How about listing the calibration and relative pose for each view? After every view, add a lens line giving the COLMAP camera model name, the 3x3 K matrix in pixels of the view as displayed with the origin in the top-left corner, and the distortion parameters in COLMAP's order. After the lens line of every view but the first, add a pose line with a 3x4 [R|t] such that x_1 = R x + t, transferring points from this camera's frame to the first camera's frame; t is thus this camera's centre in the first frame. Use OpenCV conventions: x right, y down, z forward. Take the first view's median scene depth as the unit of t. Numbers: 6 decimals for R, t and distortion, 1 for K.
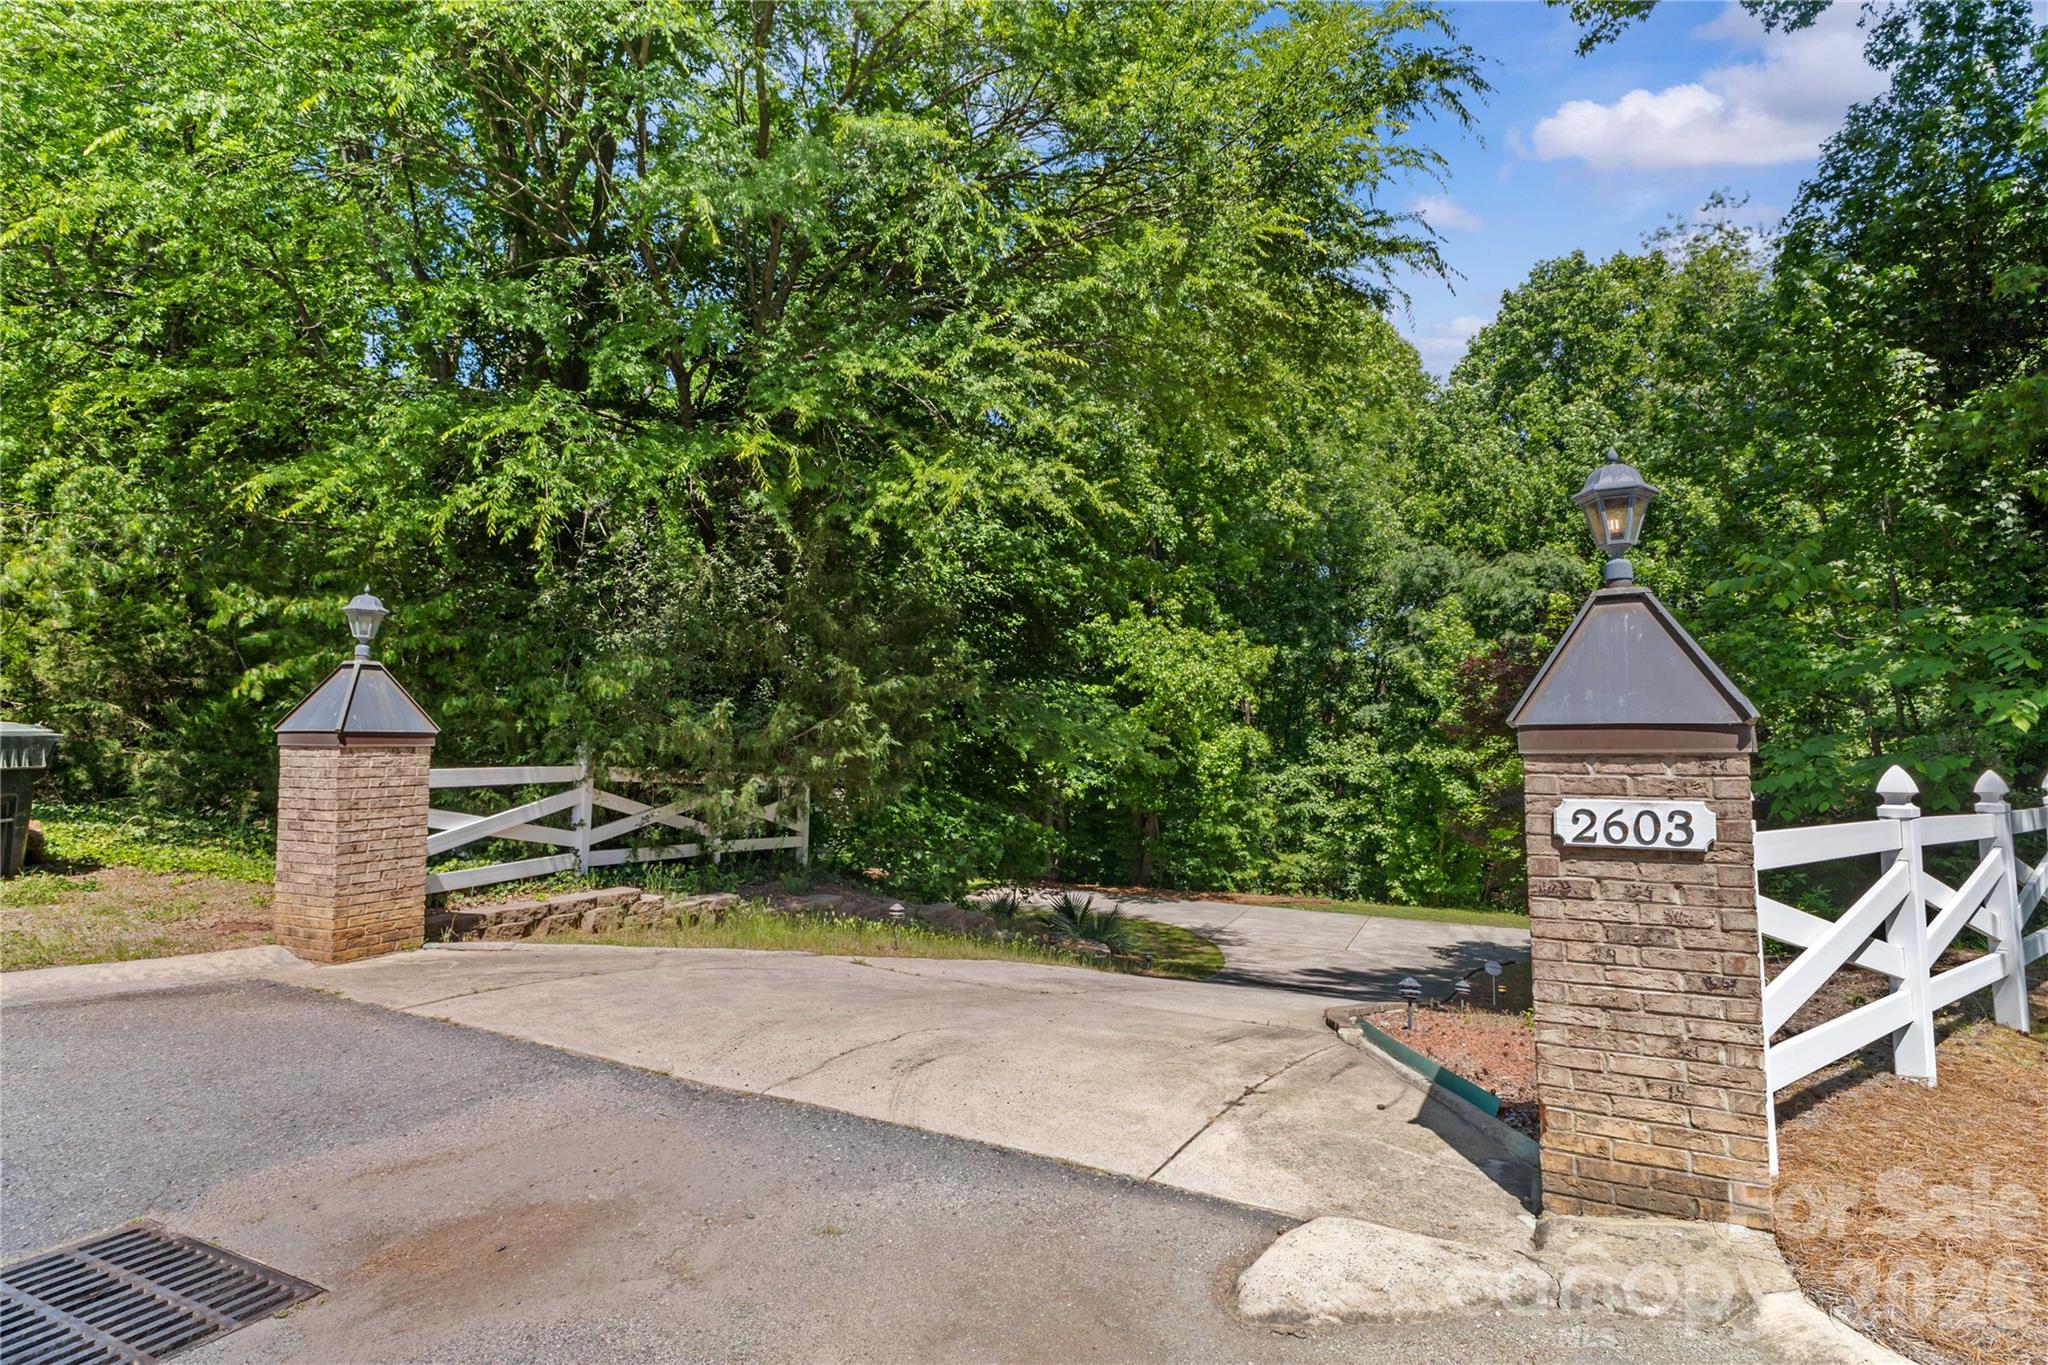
lens RADIAL K [[1058.4, 0, 1024.0], [0, 1058.4, 682.5], [0, 0, 1]] dist [0.040354, -0.021625]
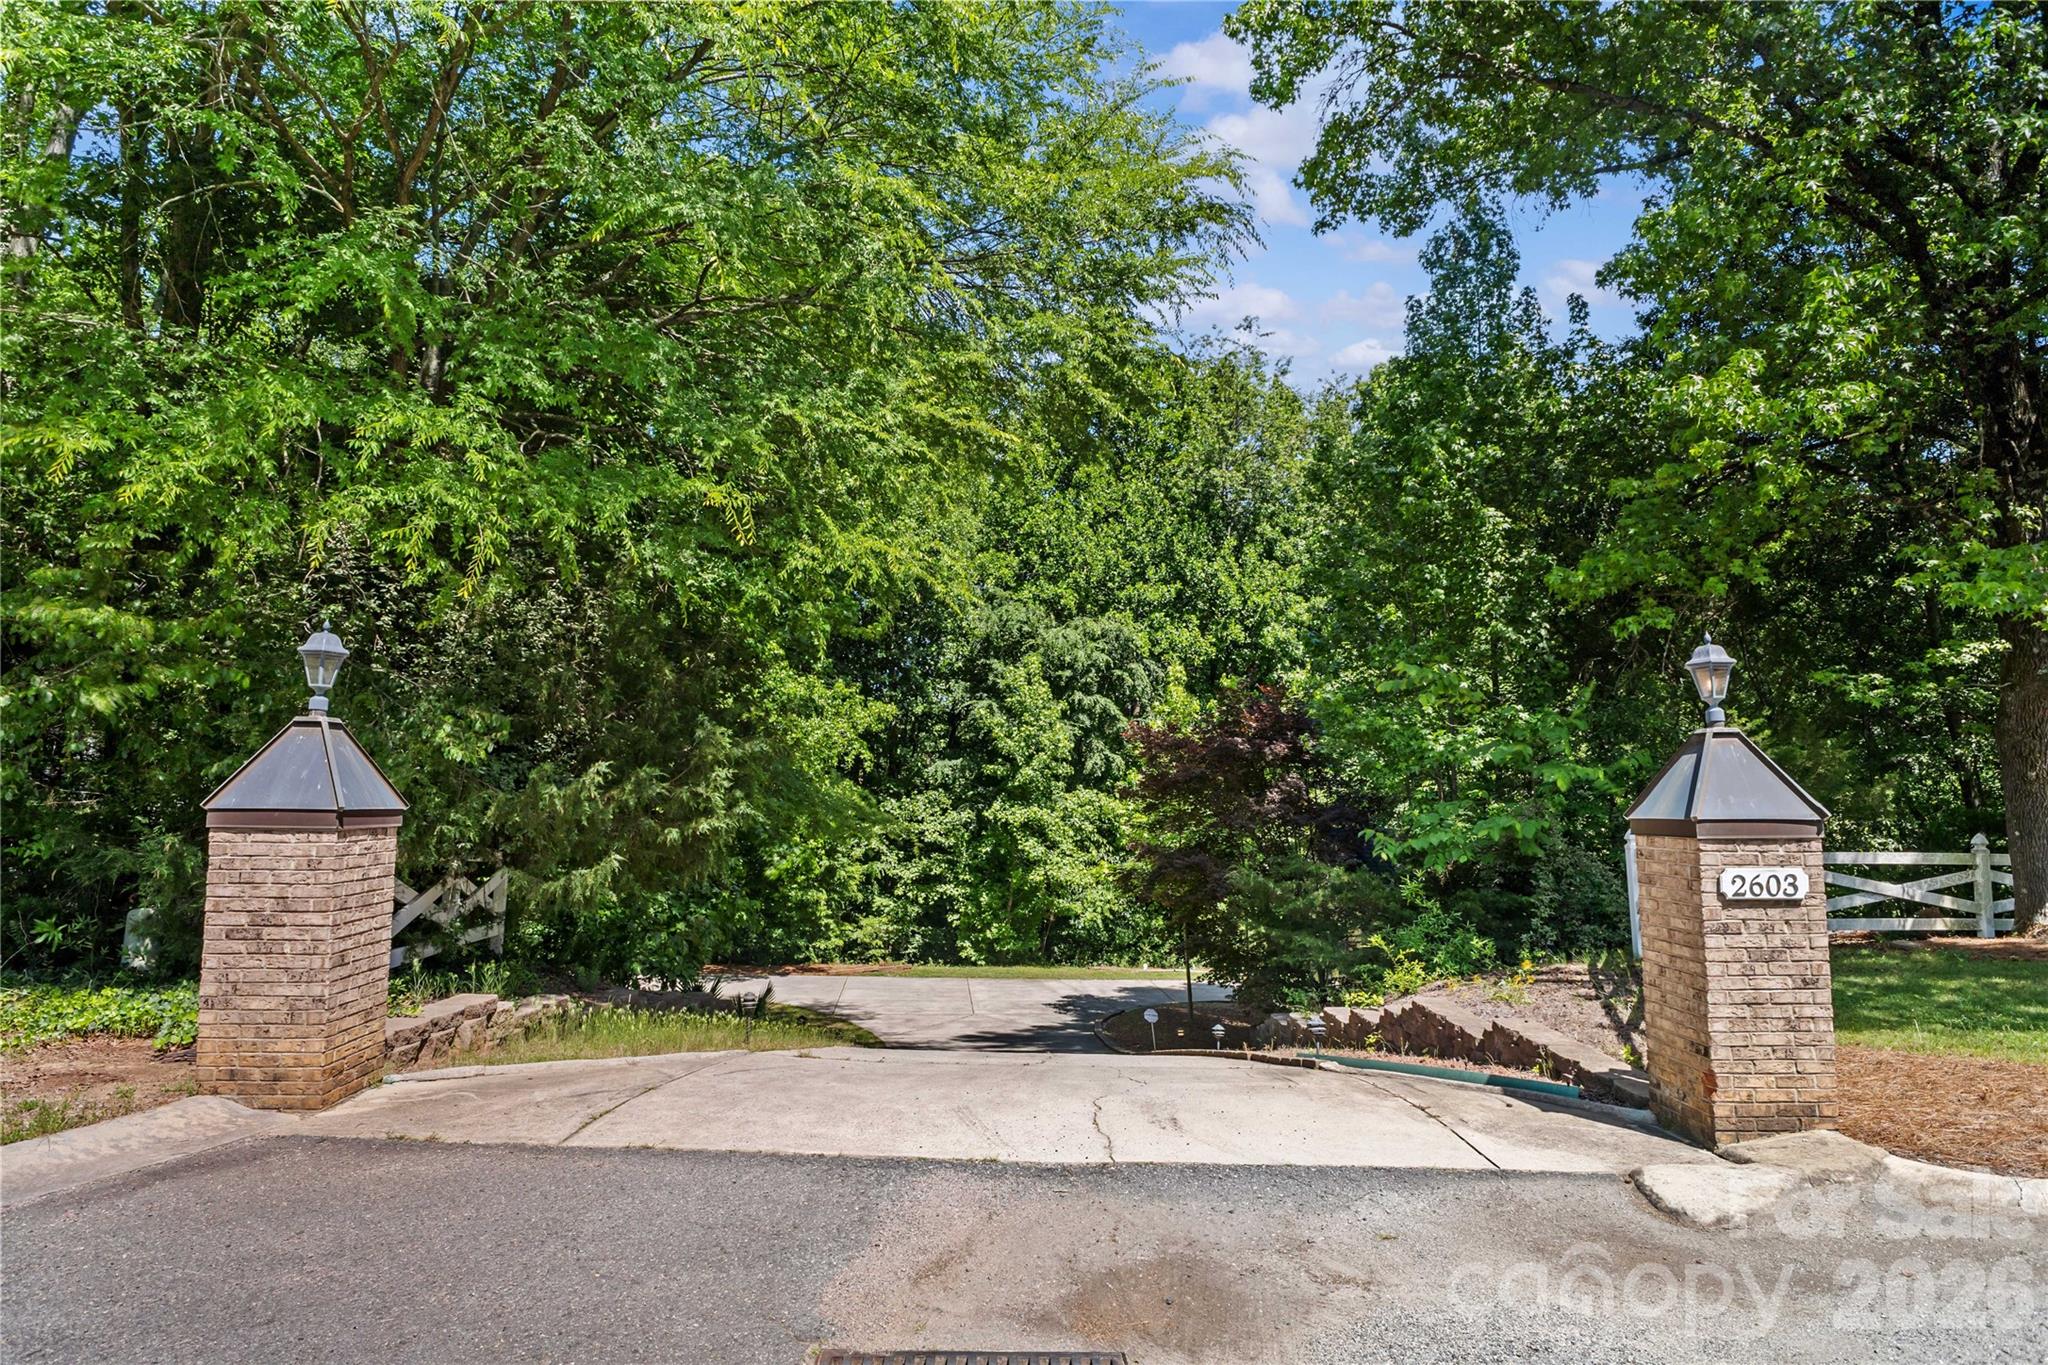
lens RADIAL K [[1203.7, 0, 1024.0], [0, 1203.7, 682.5], [0, 0, 1]] dist [-0.000474, 0.000210]
pose [[0.876930, 0.048618, 0.478152, -0.587629], [-0.032136, 0.998575, -0.042597, -0.024467], [-0.479542, 0.021989, 0.877243, -0.013539]]
